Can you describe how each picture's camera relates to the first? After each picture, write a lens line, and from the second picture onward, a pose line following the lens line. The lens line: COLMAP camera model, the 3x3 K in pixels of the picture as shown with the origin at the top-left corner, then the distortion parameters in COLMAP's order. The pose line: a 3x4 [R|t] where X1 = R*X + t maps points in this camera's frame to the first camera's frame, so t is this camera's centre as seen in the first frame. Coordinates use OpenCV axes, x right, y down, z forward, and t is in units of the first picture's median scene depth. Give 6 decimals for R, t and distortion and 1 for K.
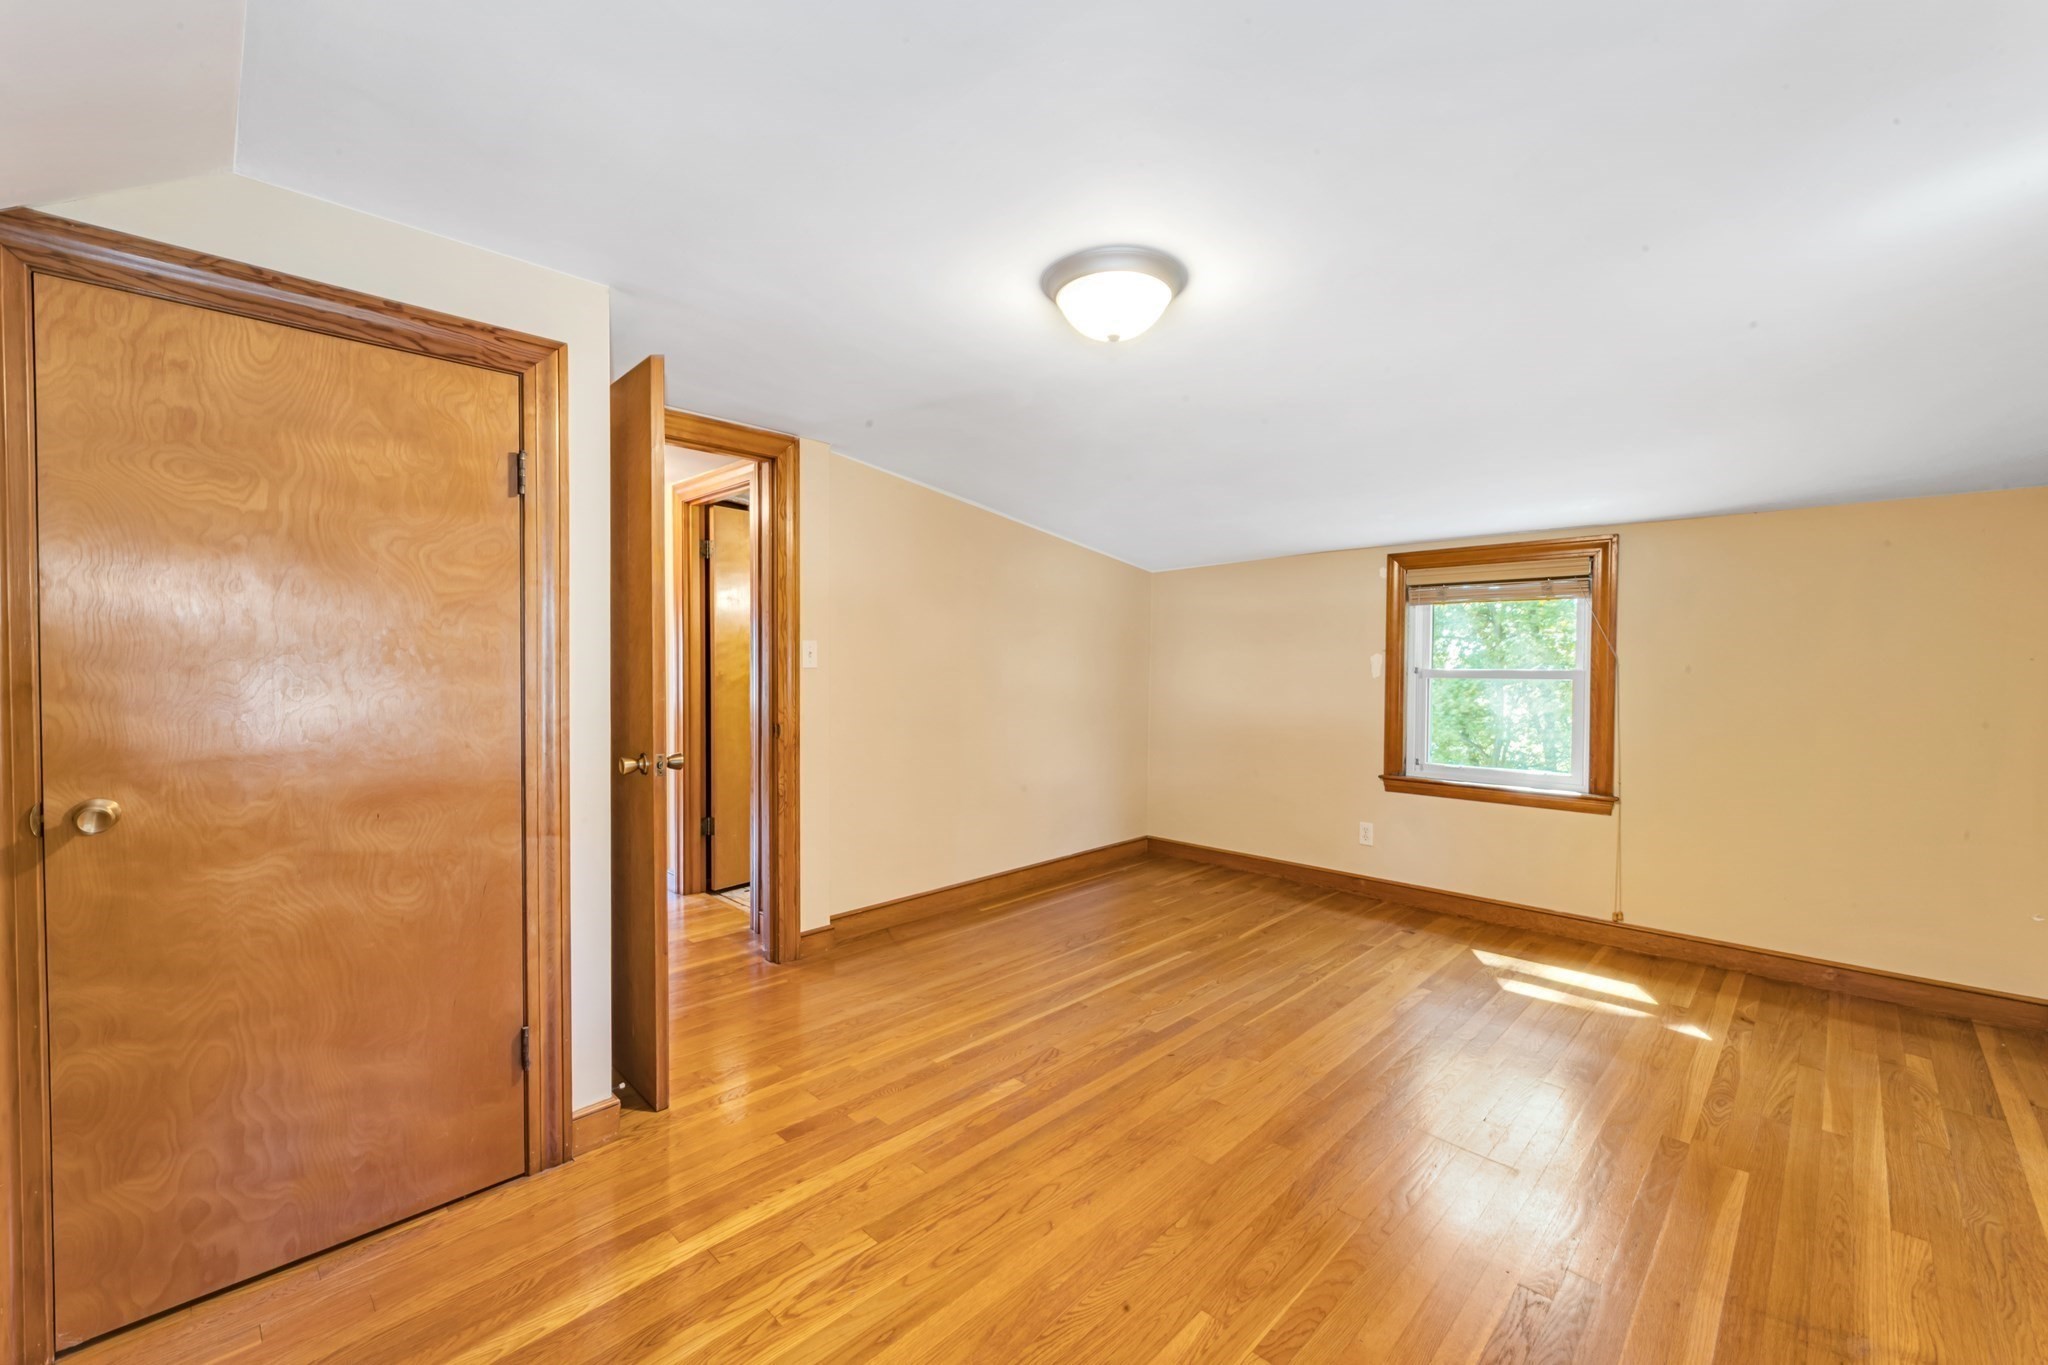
lens RADIAL K [[824.7, 0, 1033.4], [0, 824.7, 672.1], [0, 0, 1]] dist [0.001141, -0.000003]
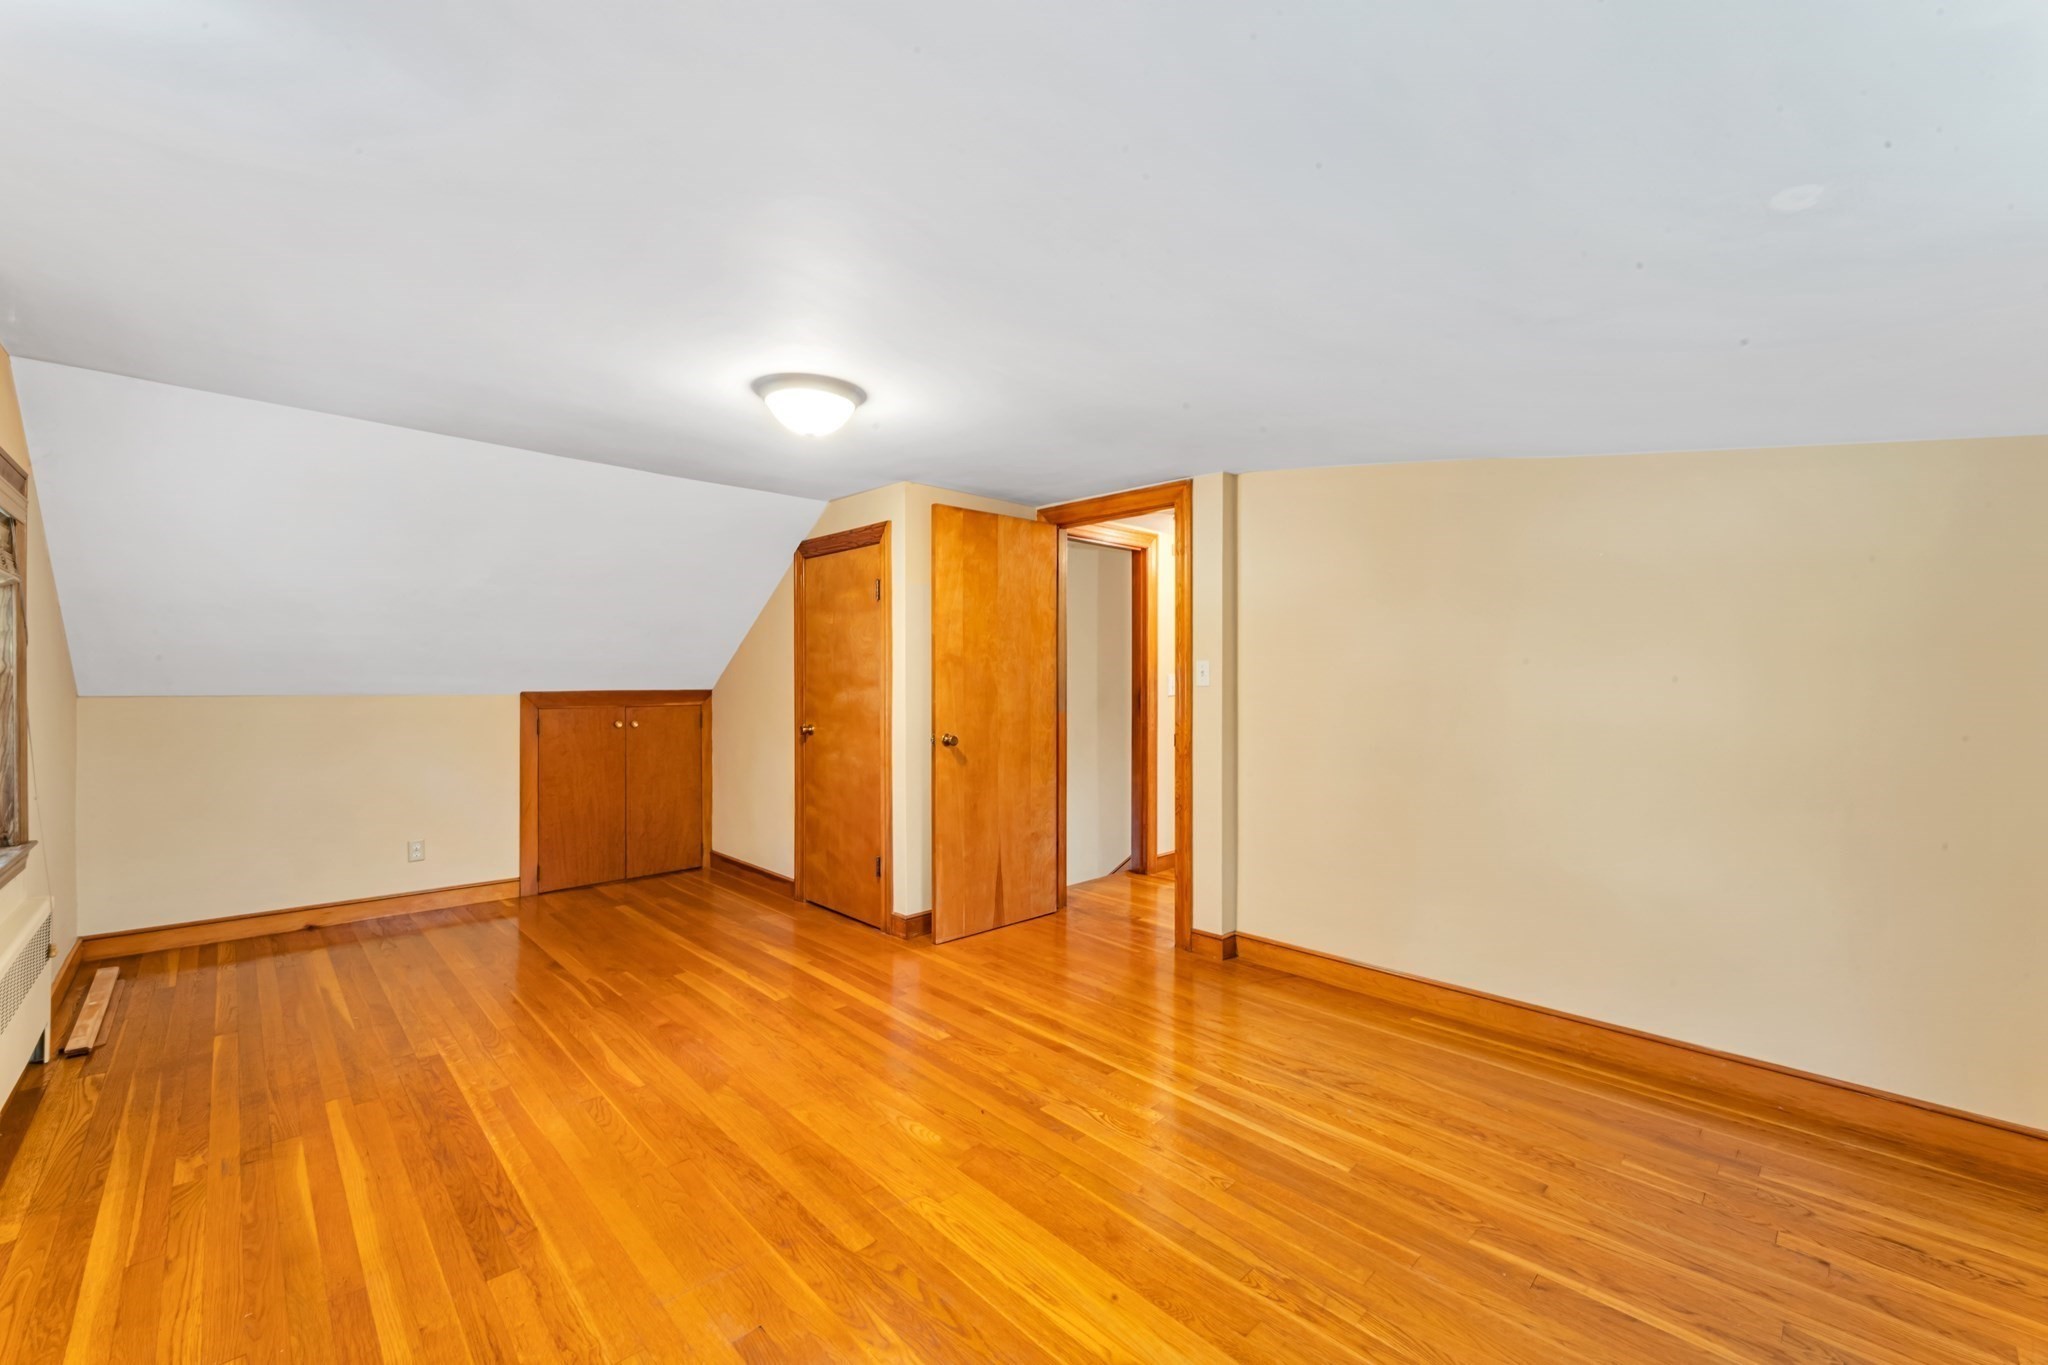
lens RADIAL K [[824.7, 0, 1033.4], [0, 824.7, 672.1], [0, 0, 1]] dist [0.001141, -0.000003]
pose [[-0.022797, -0.008467, -0.999704, 0.822355], [-0.014385, 0.999863, -0.008141, -0.011450], [0.999637, 0.014195, -0.022916, 0.813642]]
